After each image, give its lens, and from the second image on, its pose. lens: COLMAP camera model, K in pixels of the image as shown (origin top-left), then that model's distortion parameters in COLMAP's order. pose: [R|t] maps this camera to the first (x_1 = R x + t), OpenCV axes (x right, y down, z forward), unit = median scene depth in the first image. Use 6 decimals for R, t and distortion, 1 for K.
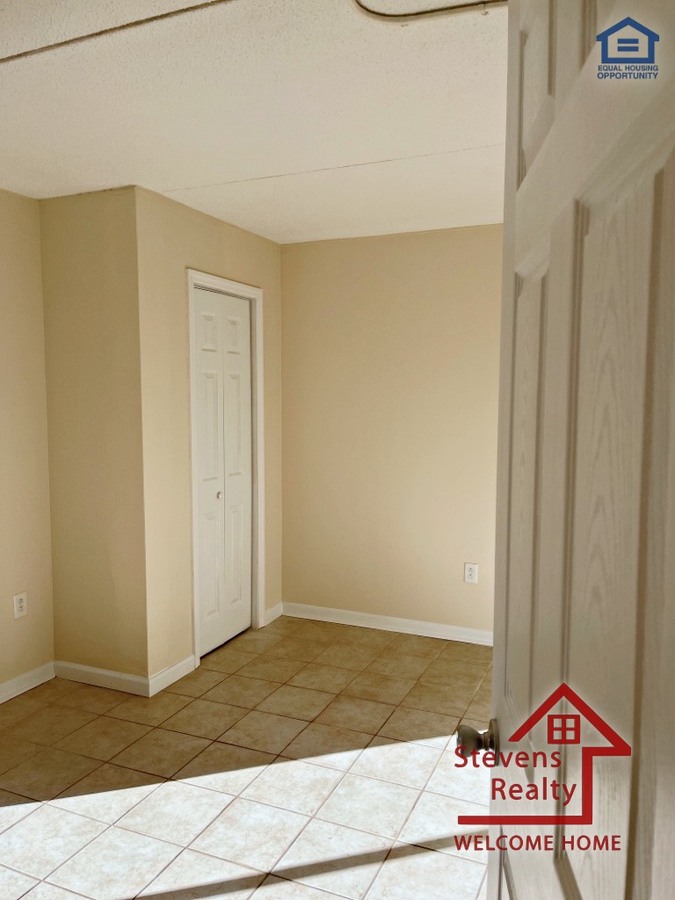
lens RADIAL K [[663.6, 0, 337.5], [0, 663.6, 450.0], [0, 0, 1]] dist [0.057046, -0.081454]
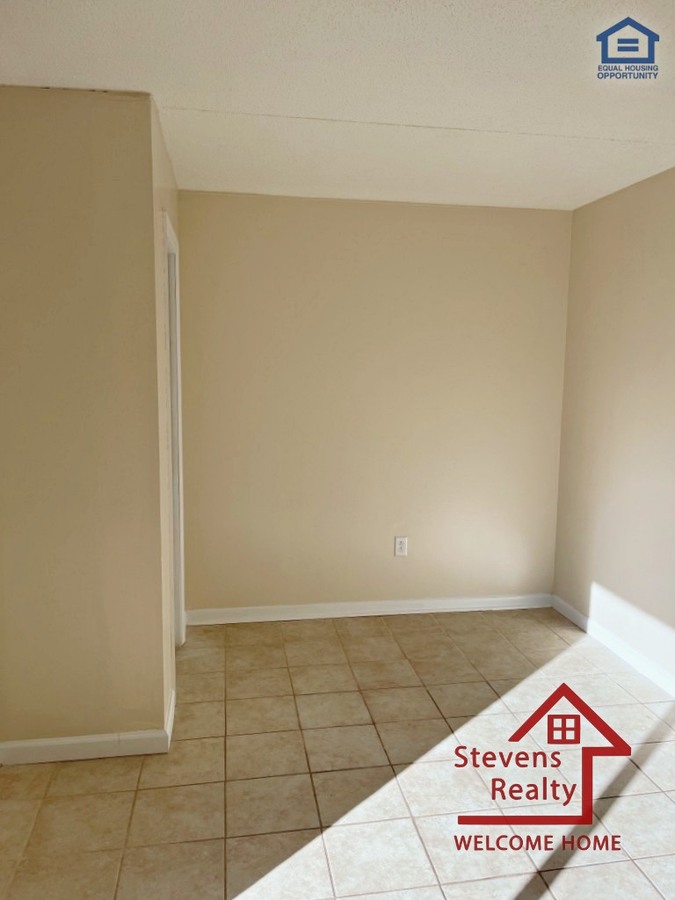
lens RADIAL K [[686.0, 0, 331.6], [0, 686.0, 452.7], [0, 0, 1]] dist [0.062326, -0.091213]
pose [[0.844231, -0.061533, 0.532436, -0.518456], [0.037837, 0.997752, 0.055315, -0.024722], [-0.534643, -0.026552, 0.844661, 0.199983]]
